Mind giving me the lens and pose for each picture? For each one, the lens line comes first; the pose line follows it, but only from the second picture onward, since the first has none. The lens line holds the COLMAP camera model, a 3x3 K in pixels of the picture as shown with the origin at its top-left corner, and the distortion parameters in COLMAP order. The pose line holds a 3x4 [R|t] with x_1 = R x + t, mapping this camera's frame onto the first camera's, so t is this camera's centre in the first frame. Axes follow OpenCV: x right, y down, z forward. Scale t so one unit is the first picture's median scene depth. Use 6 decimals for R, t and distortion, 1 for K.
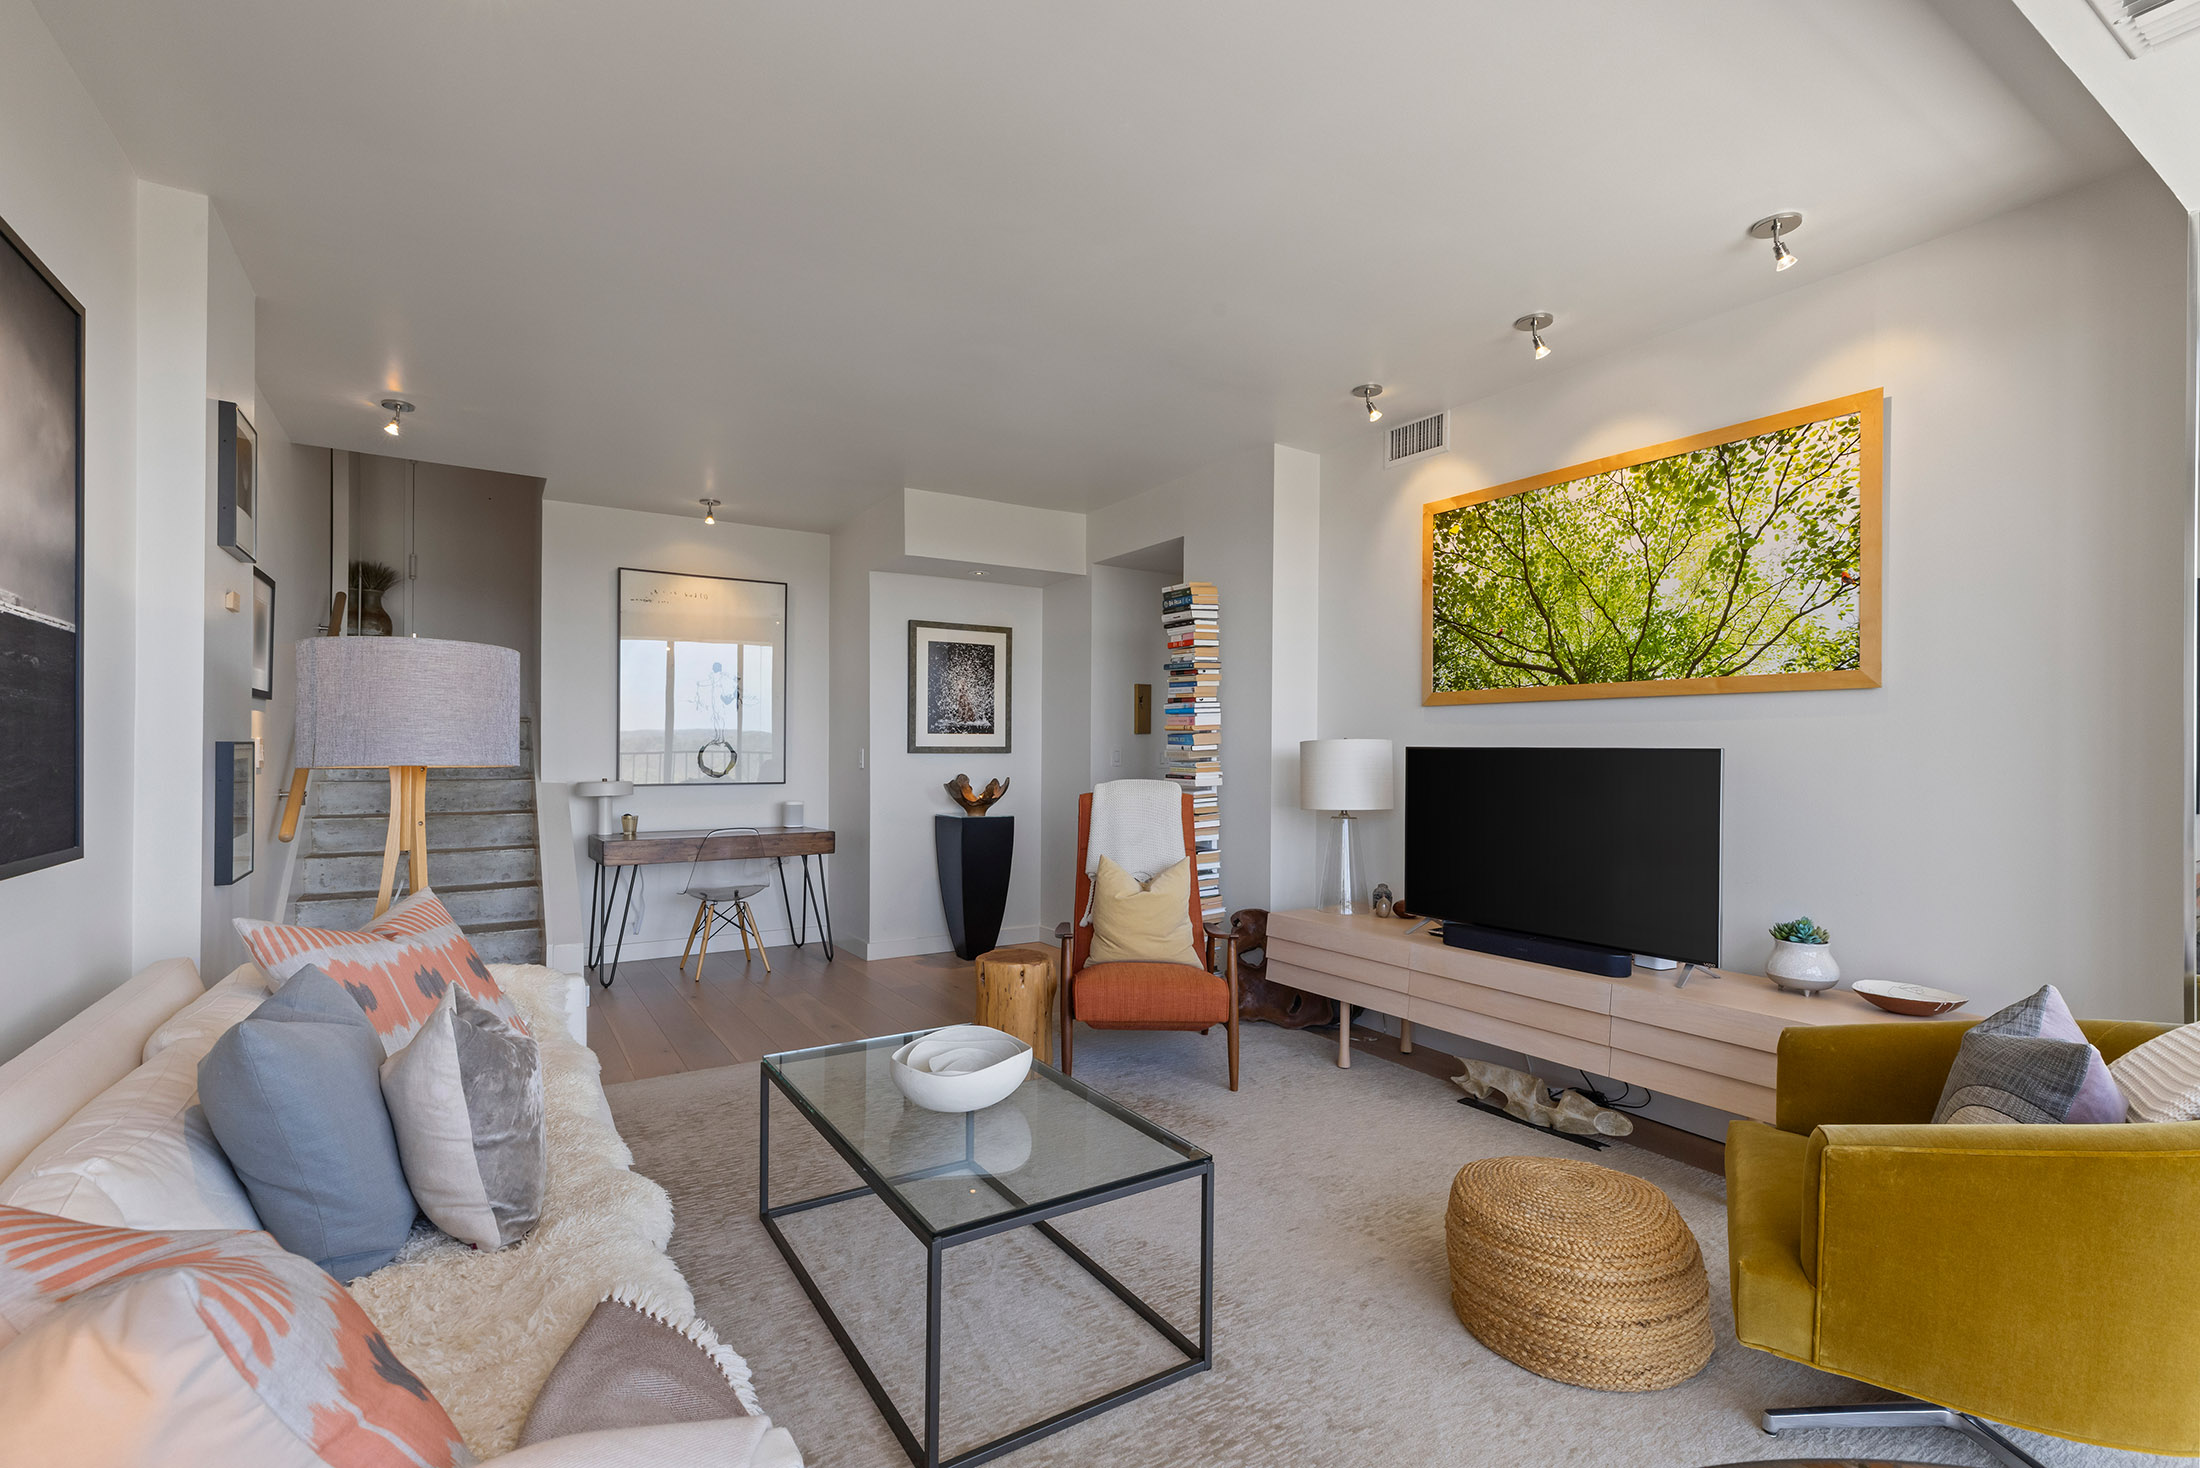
lens RADIAL K [[982.7, 0, 1102.8], [0, 982.7, 746.6], [0, 0, 1]] dist [0.006464, 0.000826]
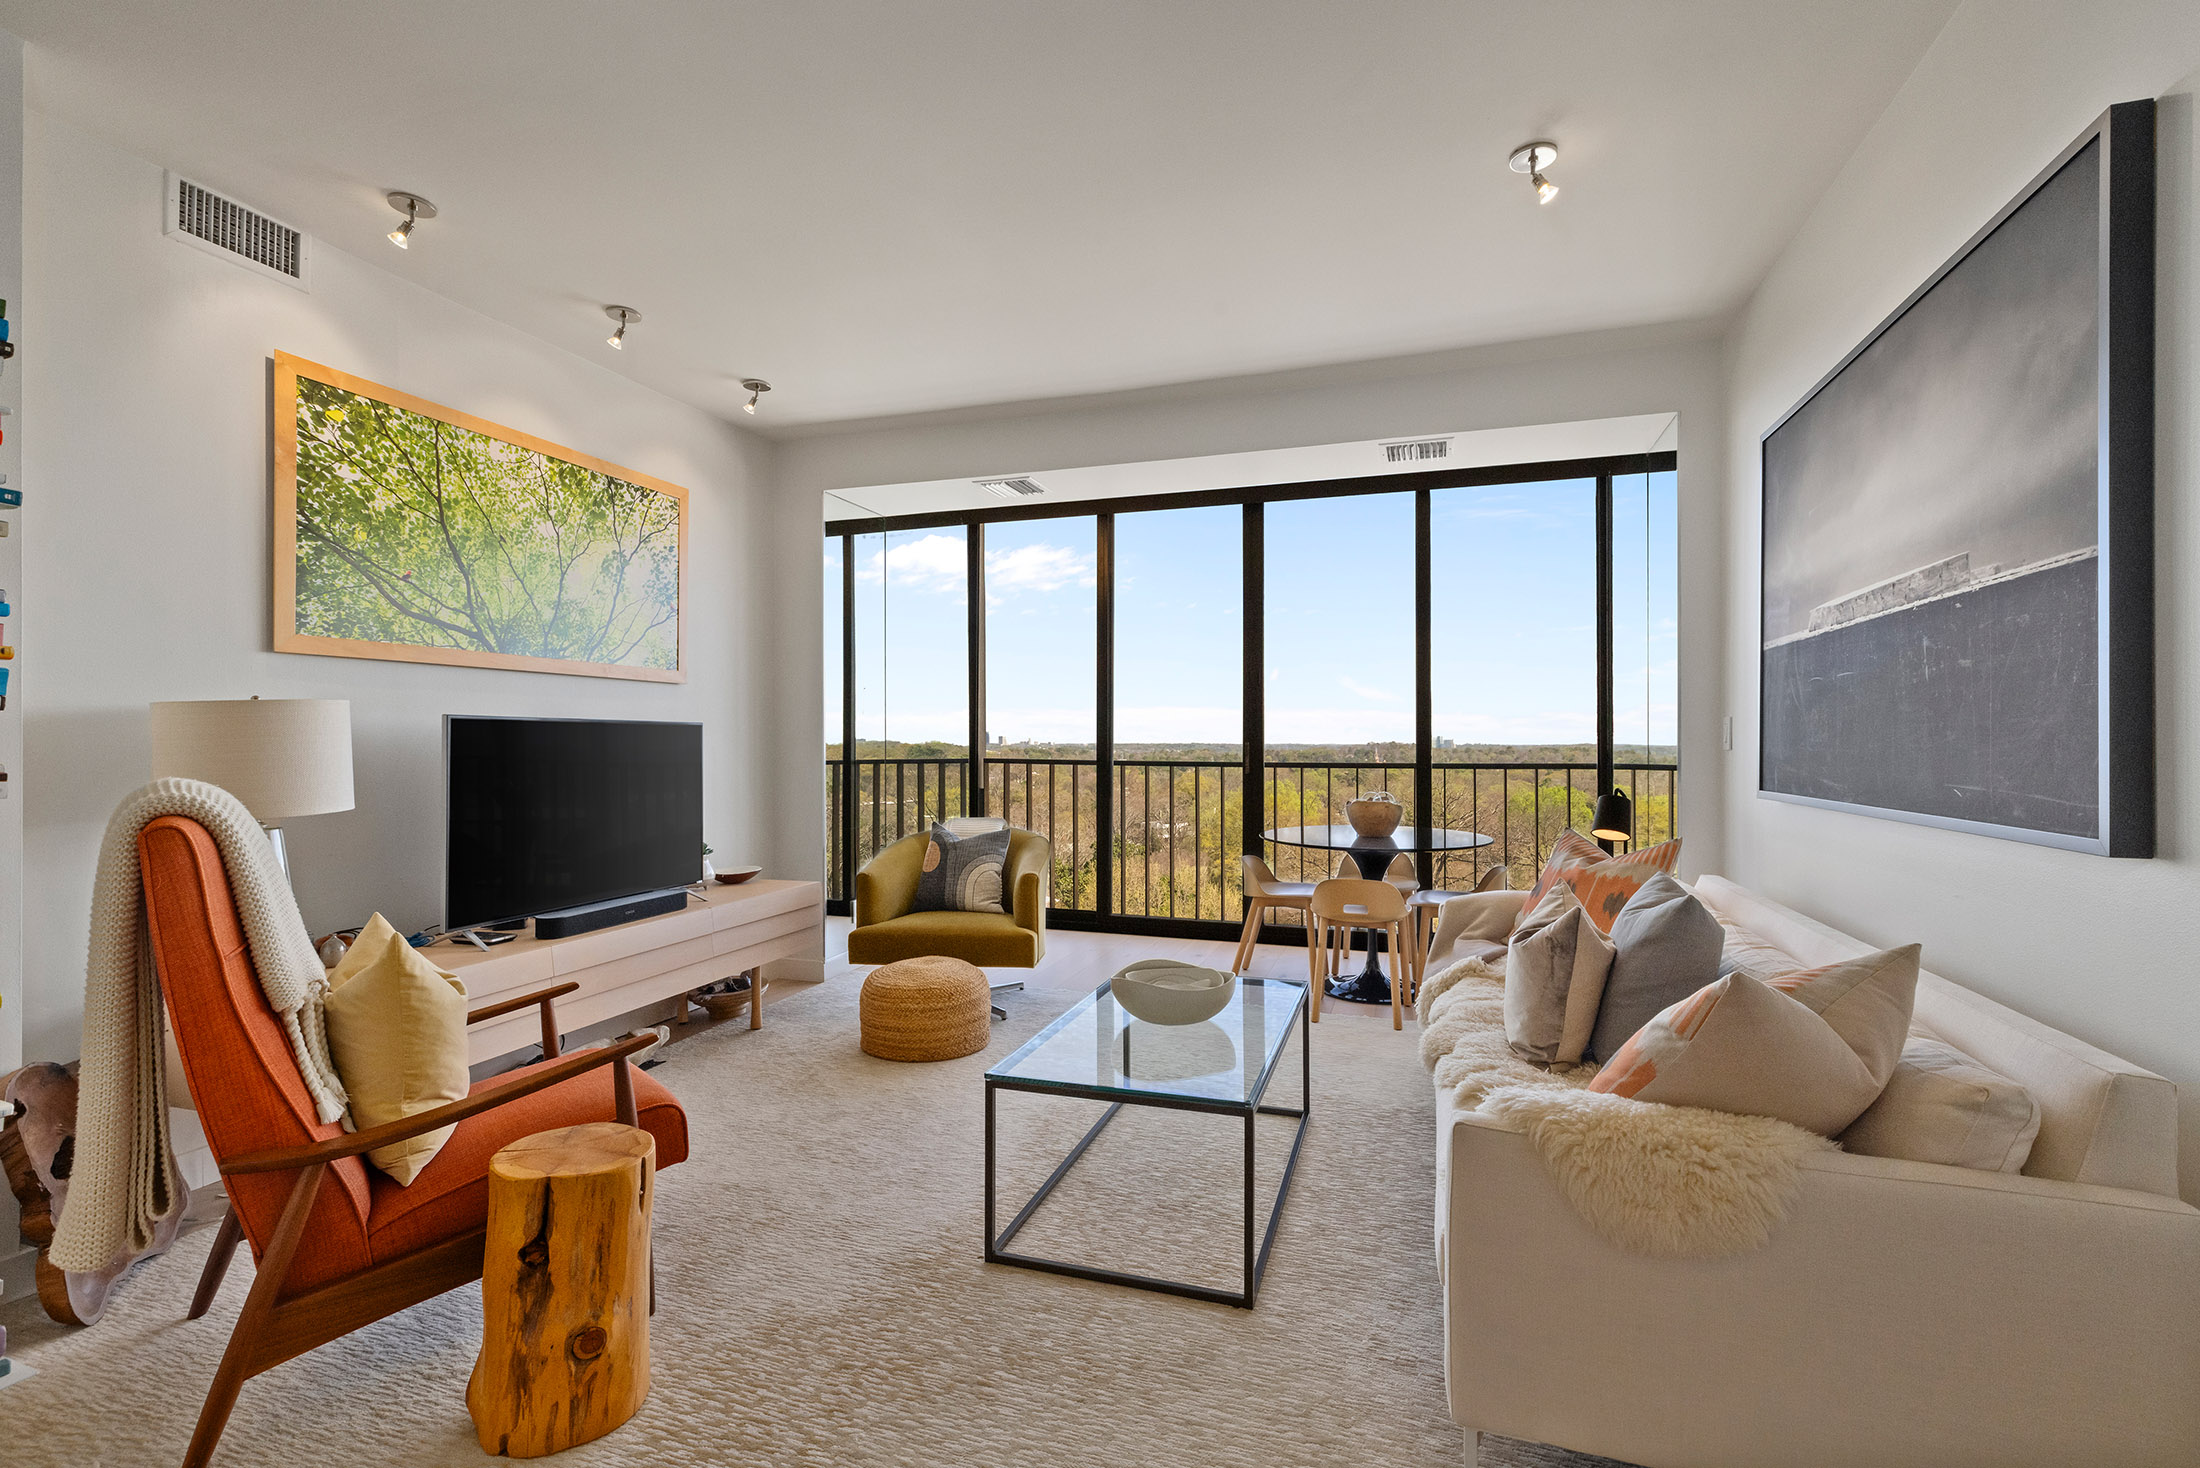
lens RADIAL K [[982.7, 0, 1101.2], [0, 982.7, 734.4], [0, 0, 1]] dist [0.006464, 0.000826]
pose [[-0.628588, -0.000528, 0.777738, -0.562042], [-0.006455, 0.999969, -0.004538, 0.014581], [-0.777711, -0.007873, -0.628572, 1.013586]]
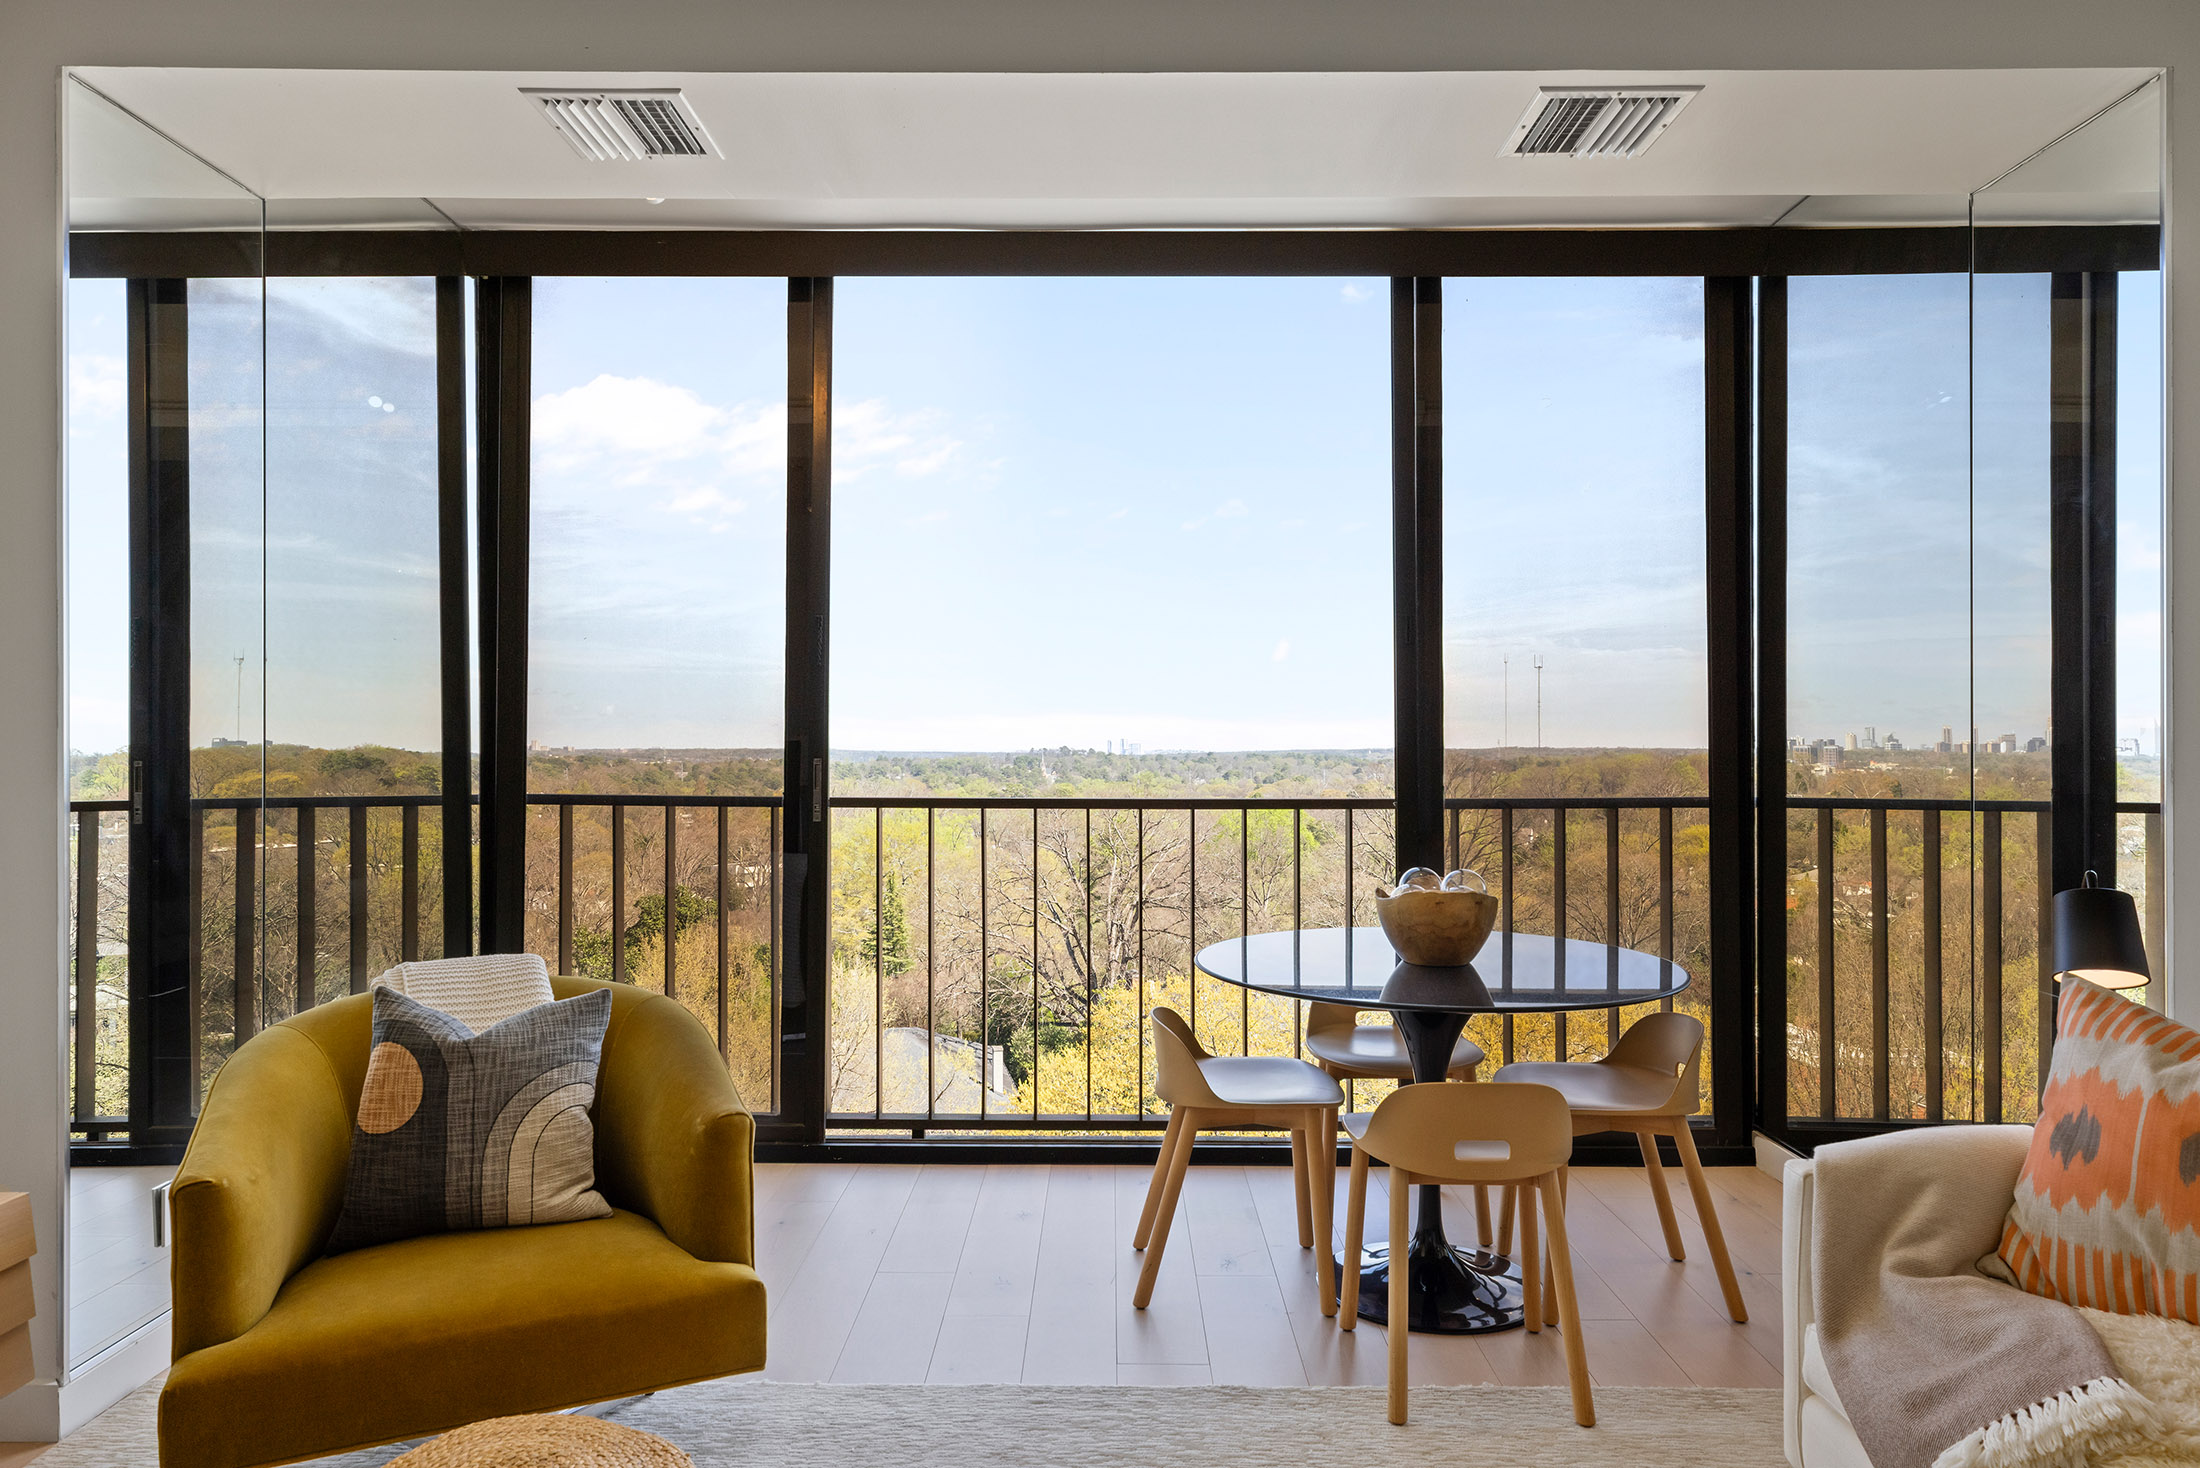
lens RADIAL K [[1383.5, 0, 1108.5], [0, 1383.5, 733.9], [0, 0, 1]] dist [0.006804, -0.001643]
pose [[-0.841571, -0.002433, 0.540141, -0.132559], [-0.008384, 0.999928, -0.008559, 0.007720], [-0.540082, -0.011731, -0.841531, 0.788010]]
